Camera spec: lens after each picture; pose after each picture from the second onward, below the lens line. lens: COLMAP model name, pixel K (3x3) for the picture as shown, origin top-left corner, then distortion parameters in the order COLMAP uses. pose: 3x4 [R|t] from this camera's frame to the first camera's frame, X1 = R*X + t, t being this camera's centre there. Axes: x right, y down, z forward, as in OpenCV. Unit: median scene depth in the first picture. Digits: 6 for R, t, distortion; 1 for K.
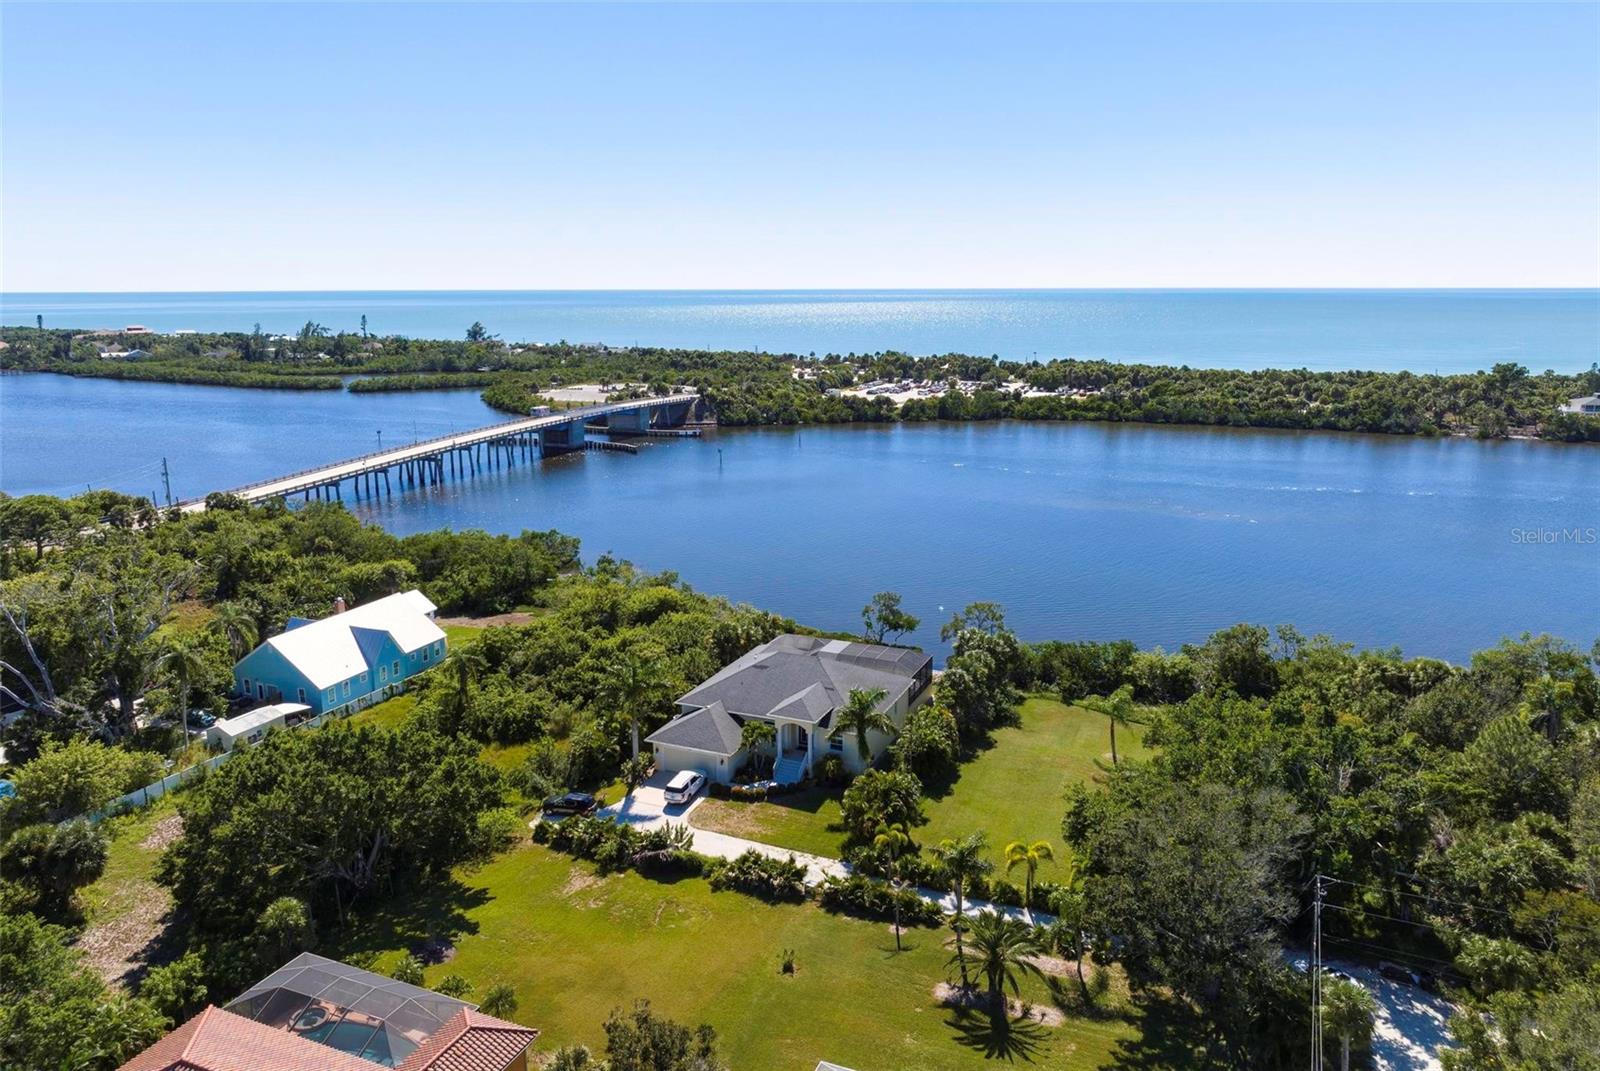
lens RADIAL K [[1115.5, 0, 804.4], [0, 1115.5, 528.0], [0, 0, 1]] dist [0.006150, -0.008375]
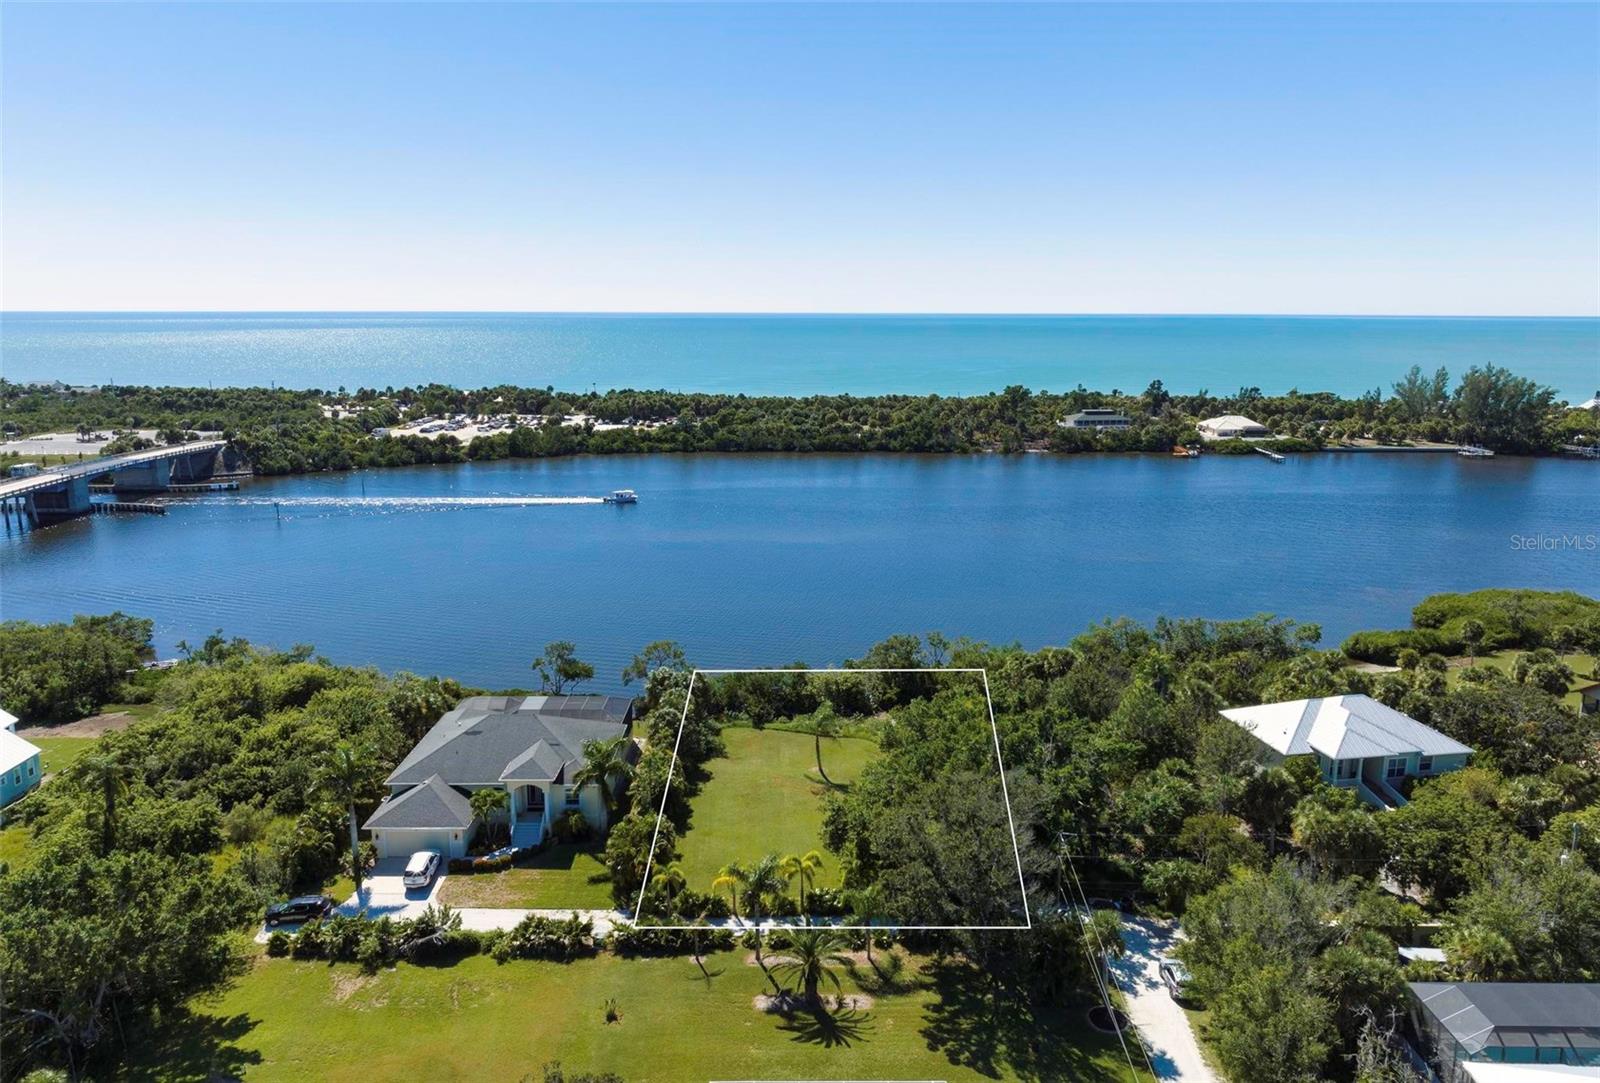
lens RADIAL K [[1173.3, 0, 814.3], [0, 1173.3, 550.2], [0, 0, 1]] dist [0.004738, -0.009513]
pose [[0.914484, -0.075966, 0.397427, -0.134757], [0.080402, 0.996747, 0.005515, -0.011162], [-0.396553, 0.026910, 0.917617, -0.035744]]
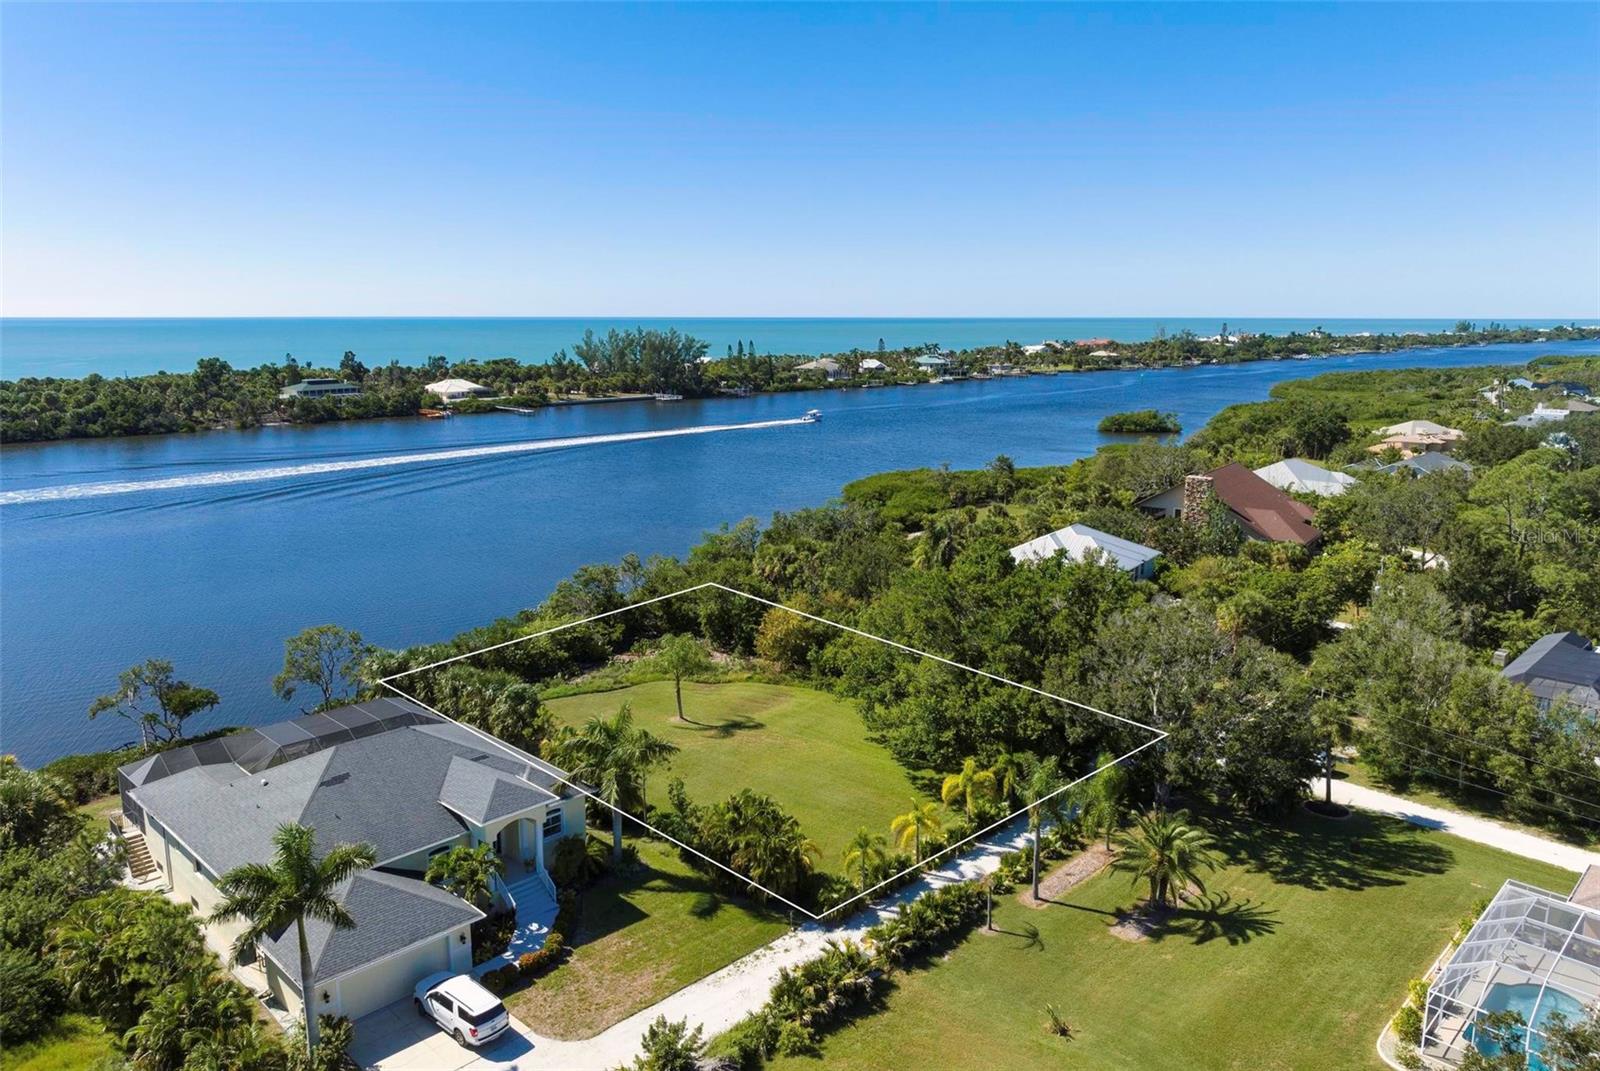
lens RADIAL K [[1123.1, 0, 795.0], [0, 1123.1, 517.0], [0, 0, 1]] dist [0.001278, -0.006535]
pose [[0.360458, -0.163353, 0.918360, -0.376092], [0.196656, 0.975725, 0.096369, -0.009280], [-0.911809, 0.145865, 0.383833, 0.473704]]
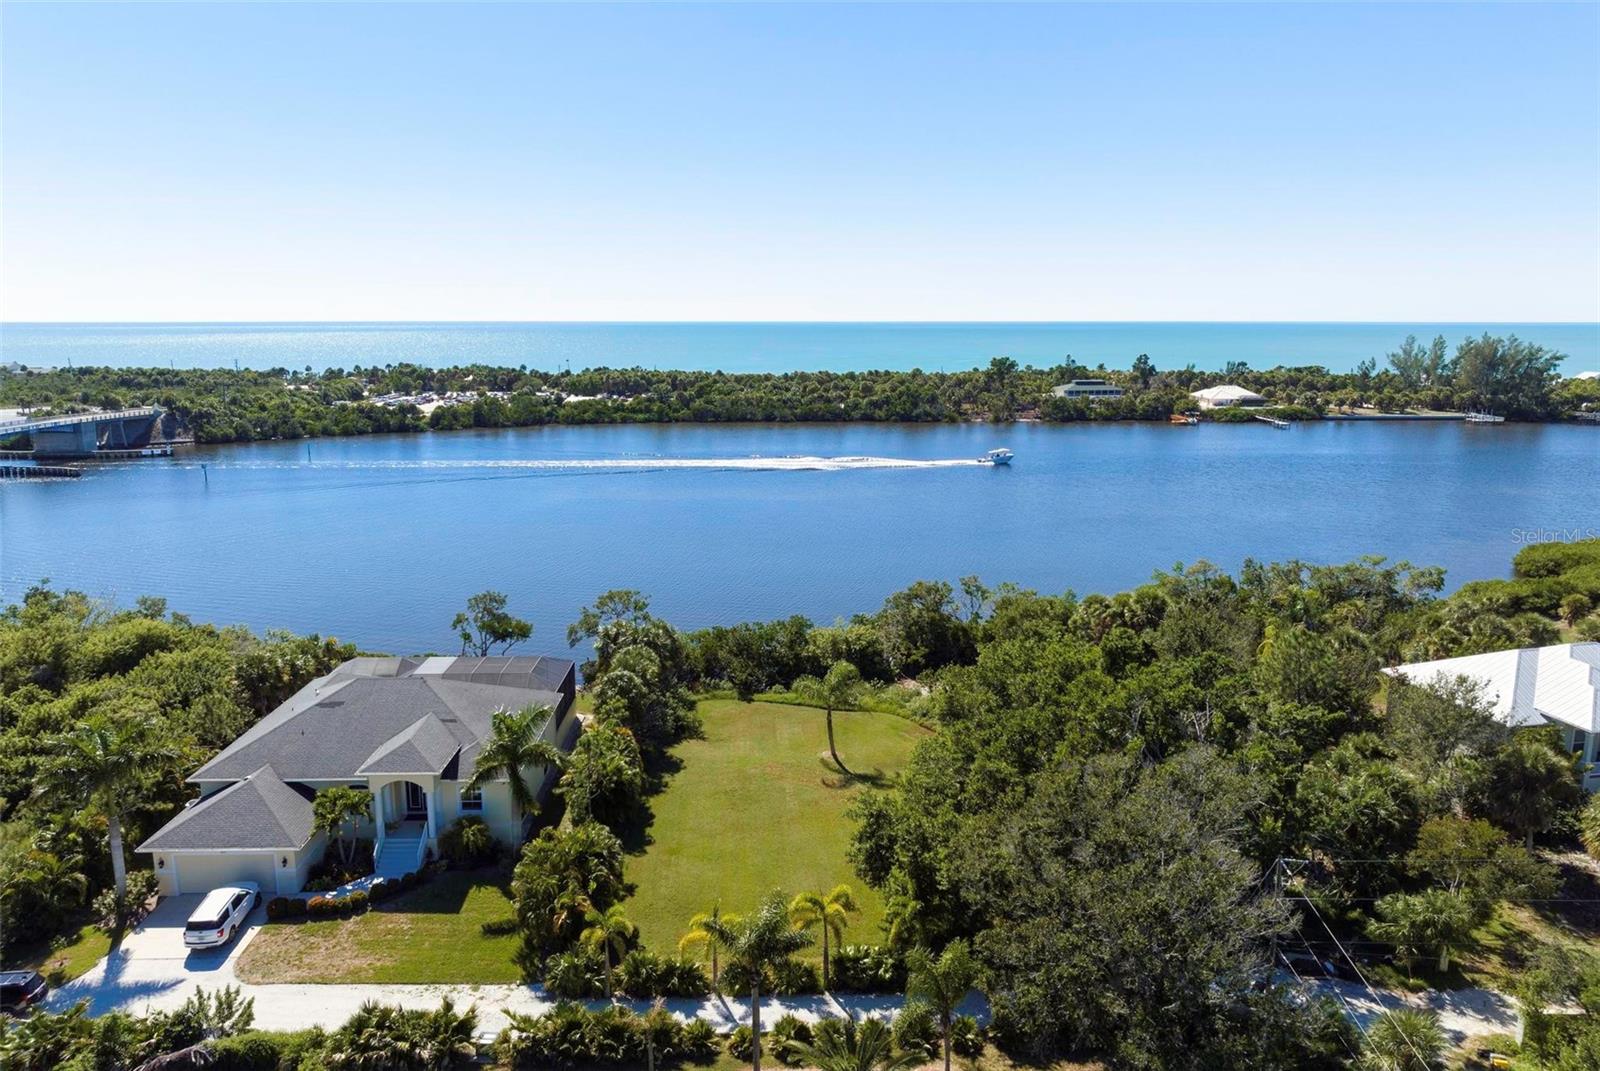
lens RADIAL K [[1115.5, 0, 804.4], [0, 1115.5, 528.0], [0, 0, 1]] dist [0.006150, -0.008375]
pose [[0.908308, -0.074323, 0.411646, -0.041299], [0.086200, 0.996224, -0.010333, 0.044434], [-0.409324, 0.044869, 0.911285, 0.242467]]
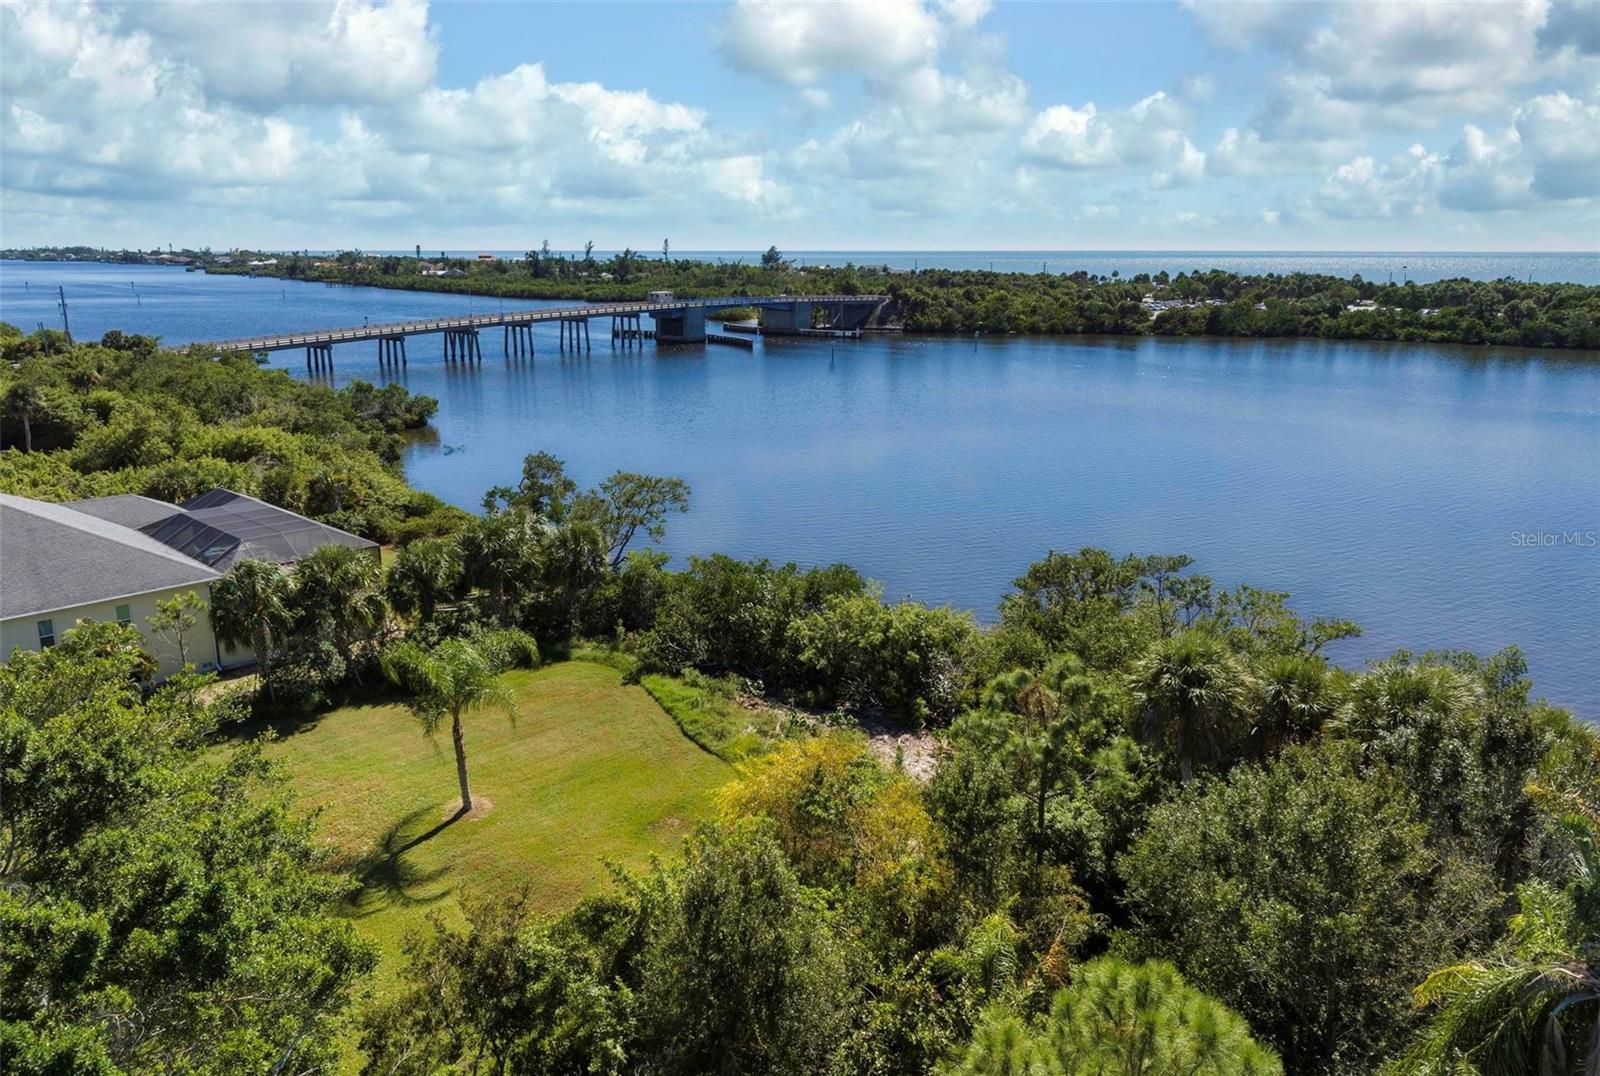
lens RADIAL K [[1148.9, 0, 773.2], [0, 1148.9, 577.9], [0, 0, 1]] dist [-0.004831, -0.005127]
pose [[0.928929, 0.105092, -0.355031, 0.425176], [-0.081130, 0.993344, 0.081763, 0.068626], [0.361261, -0.047149, 0.931272, 0.552263]]
